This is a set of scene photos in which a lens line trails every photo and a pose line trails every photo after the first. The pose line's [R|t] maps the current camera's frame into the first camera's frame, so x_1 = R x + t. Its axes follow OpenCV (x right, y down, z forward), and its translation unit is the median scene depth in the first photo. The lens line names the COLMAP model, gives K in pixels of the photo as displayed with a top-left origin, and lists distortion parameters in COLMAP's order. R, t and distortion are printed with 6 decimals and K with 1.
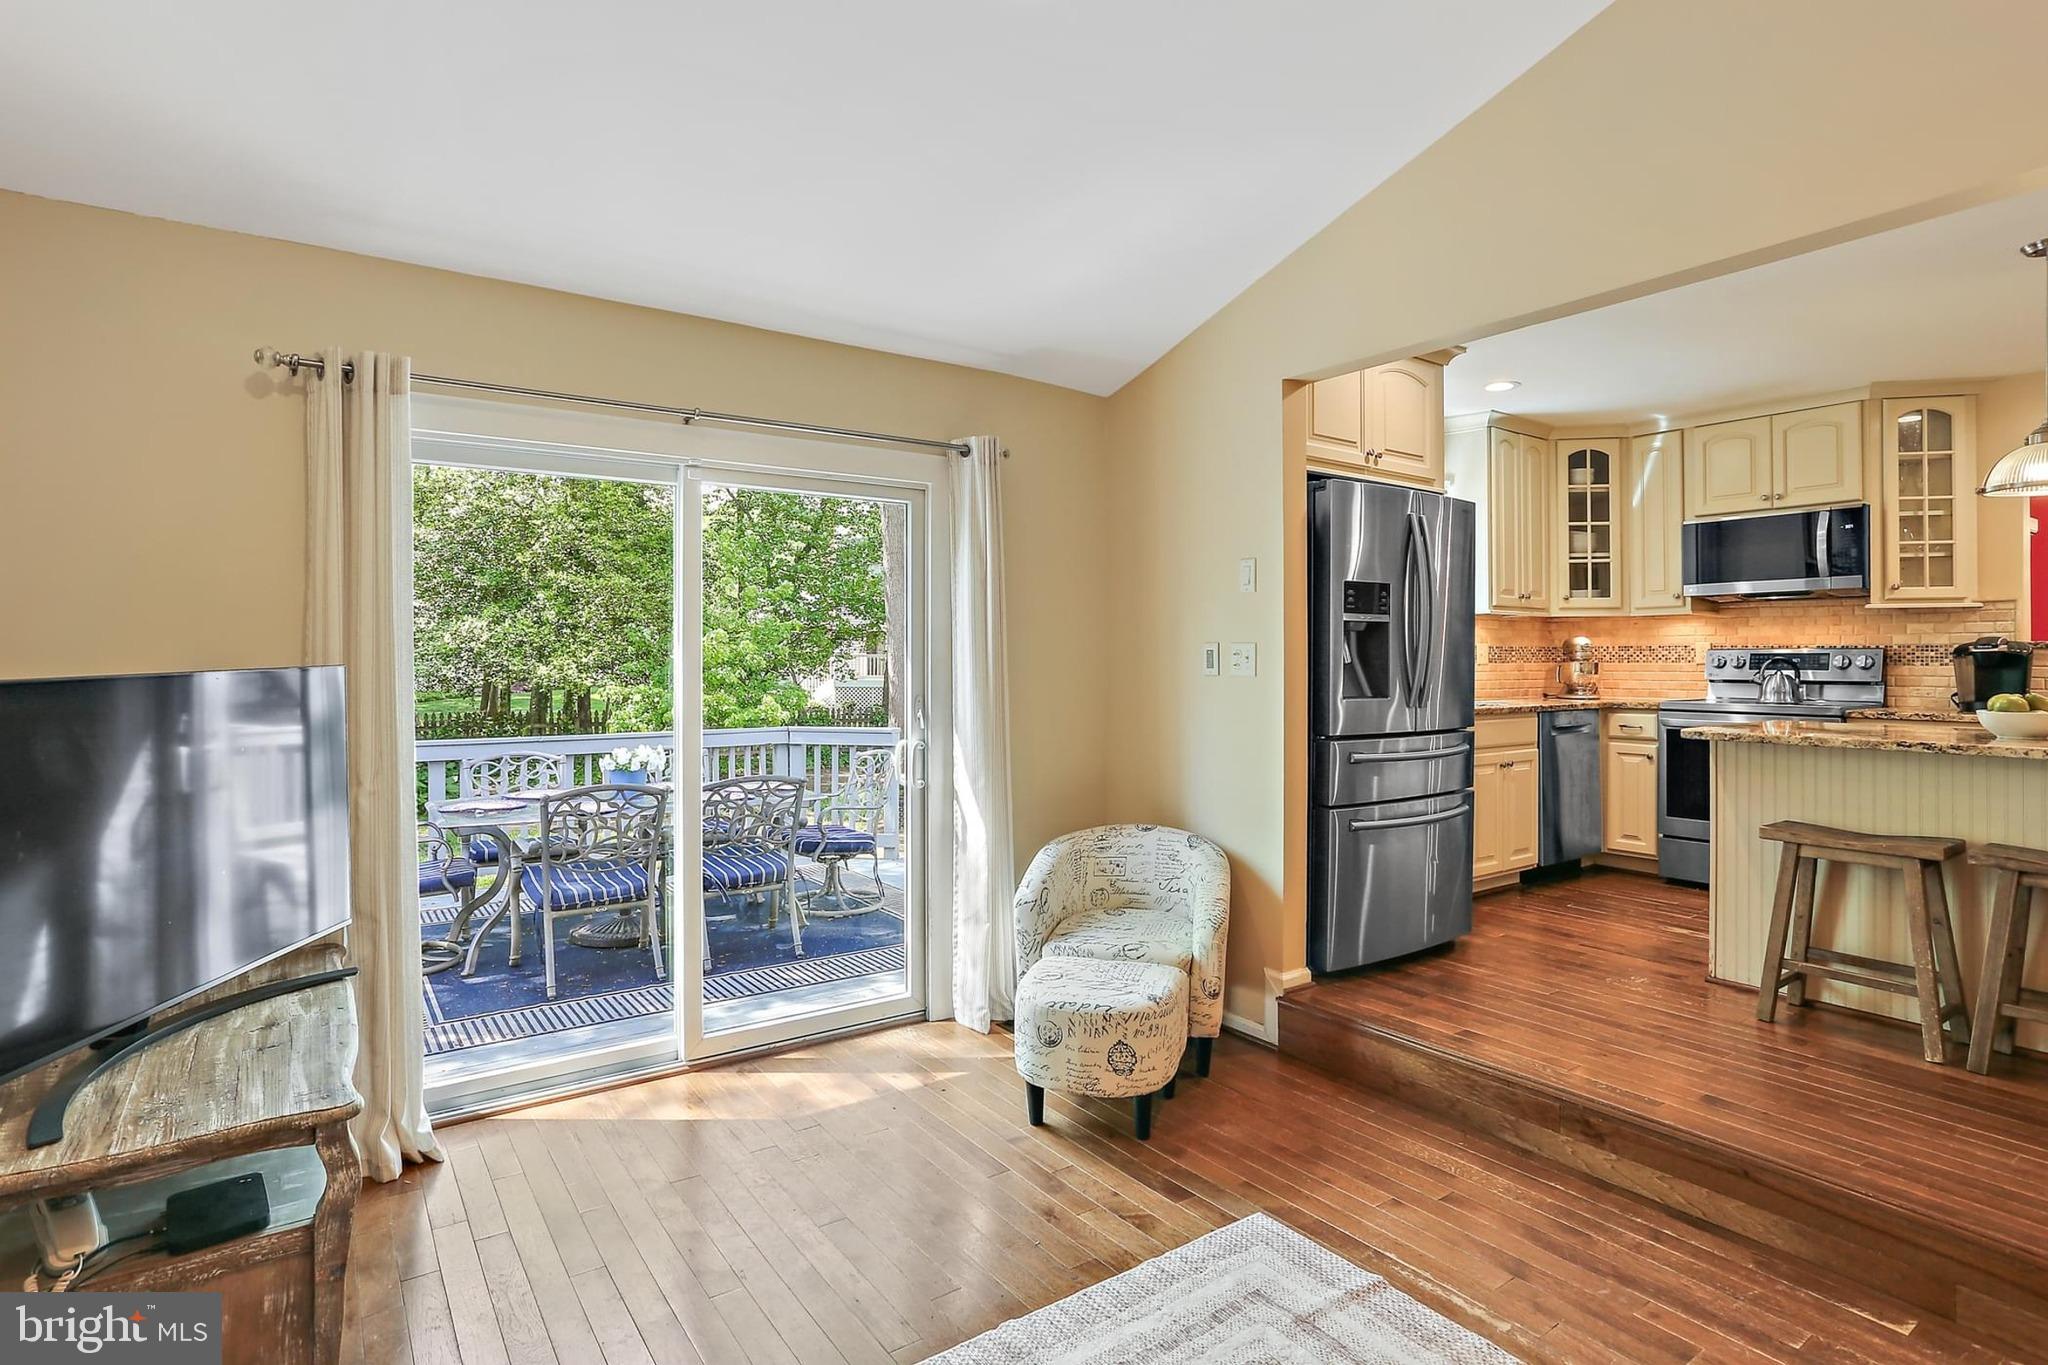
lens RADIAL K [[1025.8, 0, 1023.1], [0, 1025.8, 666.1], [0, 0, 1]] dist [-0.005357, 0.001150]
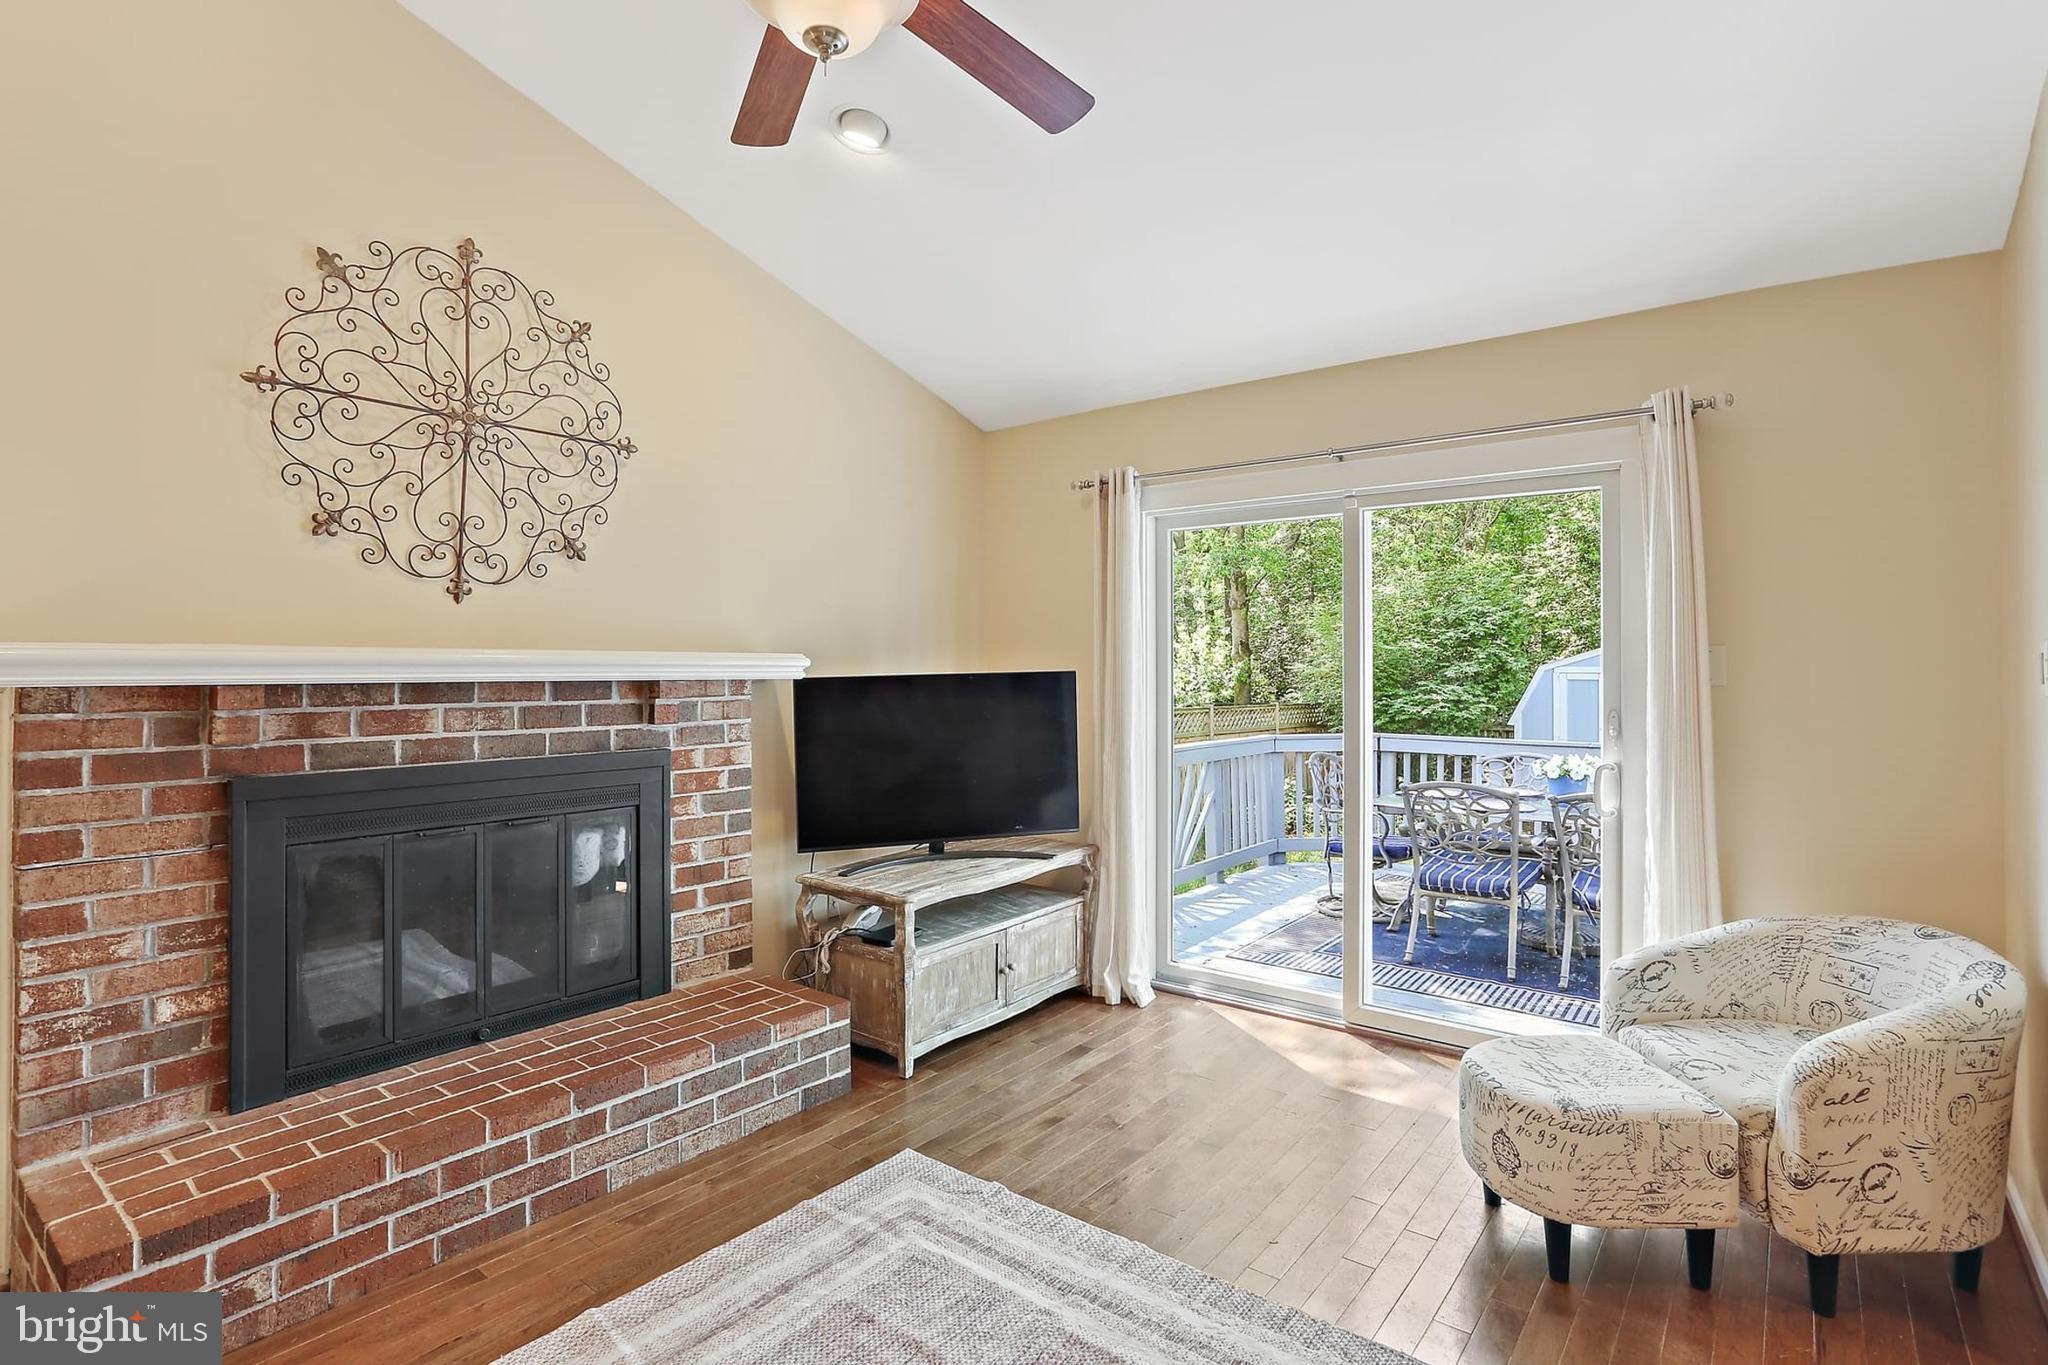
lens RADIAL K [[1025.8, 0, 1030.3], [0, 1025.8, 675.5], [0, 0, 1]] dist [-0.005357, 0.001150]
pose [[0.319435, 0.012226, -0.947529, 0.631360], [-0.008395, 0.999914, 0.010072, -0.006613], [0.947571, 0.004737, 0.319510, 0.304683]]
